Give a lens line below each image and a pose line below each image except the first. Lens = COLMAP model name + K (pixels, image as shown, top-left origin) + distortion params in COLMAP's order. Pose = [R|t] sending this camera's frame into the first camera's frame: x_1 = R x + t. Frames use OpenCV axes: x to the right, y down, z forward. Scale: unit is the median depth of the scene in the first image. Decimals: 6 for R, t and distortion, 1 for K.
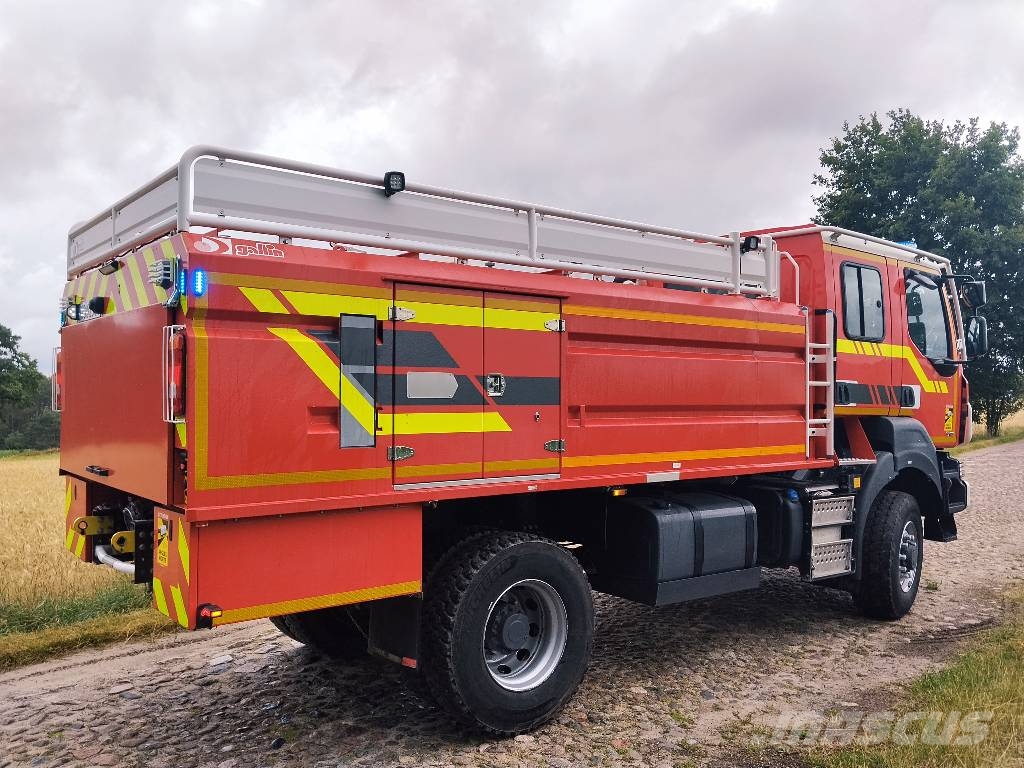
lens RADIAL K [[860.3, 0, 512.0], [0, 860.3, 384.0], [0, 0, 1]] dist [0.102521, -0.184067]
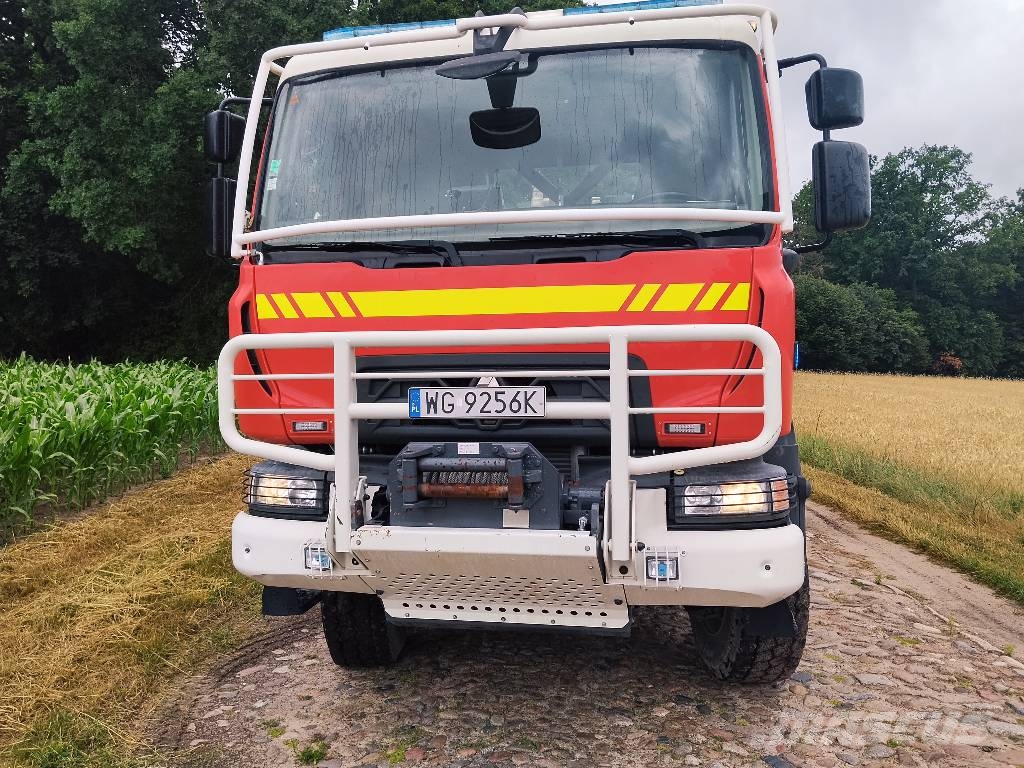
lens RADIAL K [[860.3, 0, 512.0], [0, 860.3, 384.0], [0, 0, 1]] dist [0.102521, -0.184067]
pose [[-0.761193, 0.037004, -0.647468, 1.013385], [0.012442, 0.999020, 0.042469, 0.034487], [0.648406, 0.024271, -0.760908, 2.071425]]
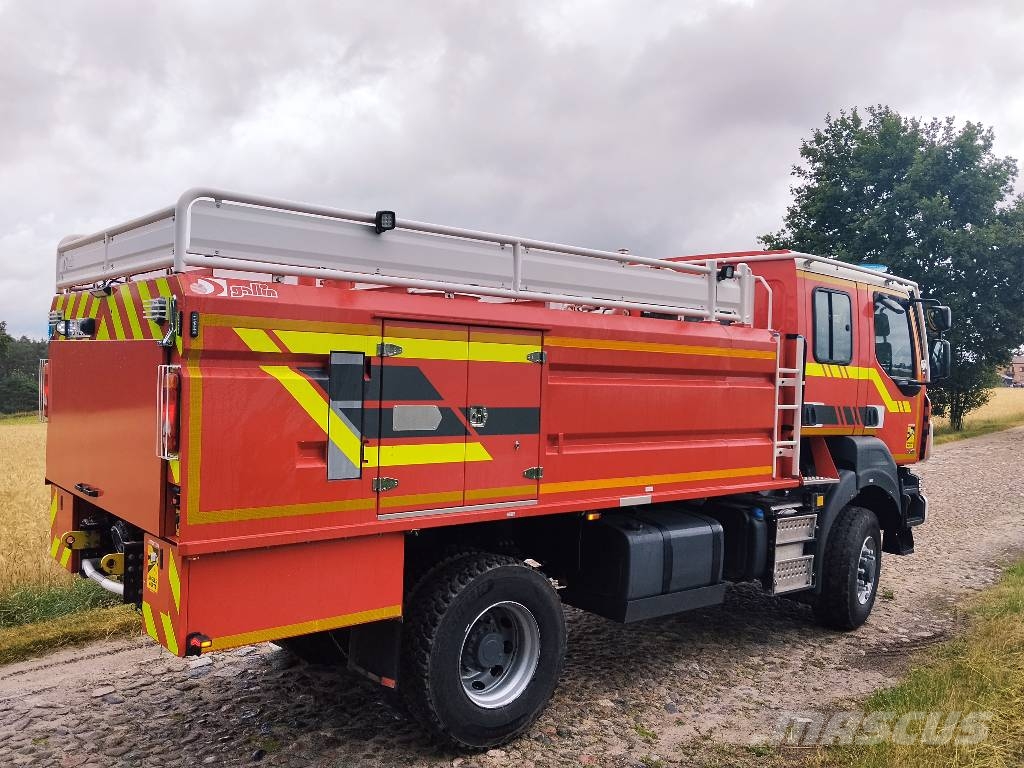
lens RADIAL K [[860.3, 0, 512.0], [0, 860.3, 384.0], [0, 0, 1]] dist [0.102521, -0.184067]
pose [[0.999174, 0.026822, 0.030540, -0.008795], [-0.027713, 0.999191, 0.029130, -0.055774], [-0.029734, -0.029952, 0.999109, -0.028111]]
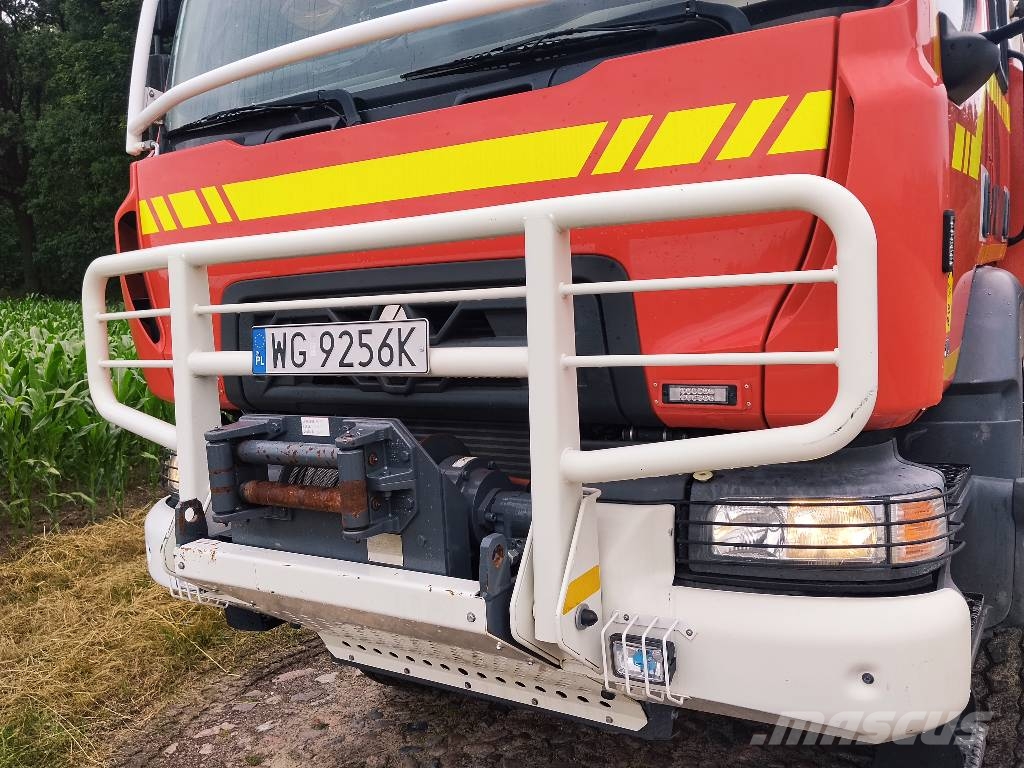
lens RADIAL K [[860.3, 0, 512.0], [0, 860.3, 384.0], [0, 0, 1]] dist [0.102521, -0.184067]
pose [[-0.942283, 0.074608, -0.326399, 0.714352], [0.045678, 0.994388, 0.095428, 0.054715], [0.331687, 0.075011, -0.940403, 1.968272]]
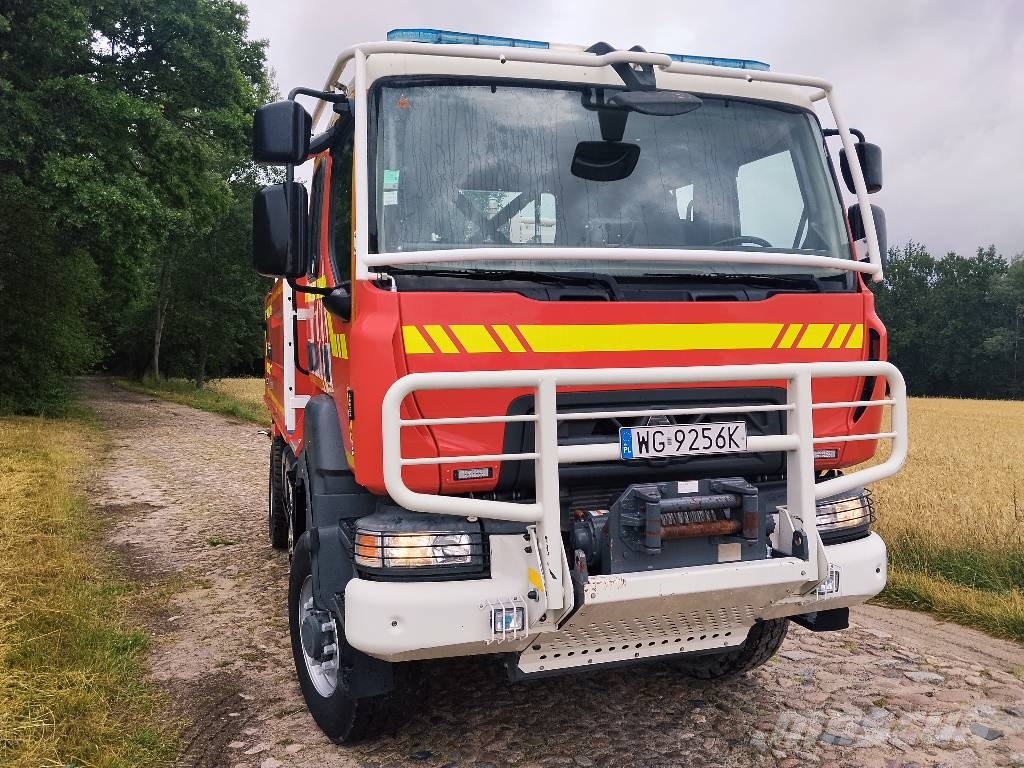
lens RADIAL K [[860.3, 0, 512.0], [0, 860.3, 384.0], [0, 0, 1]] dist [0.102521, -0.184067]
pose [[-0.349713, 0.039206, -0.936036, 1.232308], [0.012903, 0.999231, 0.037032, 0.011406], [0.936768, 0.000873, -0.349950, 1.721723]]
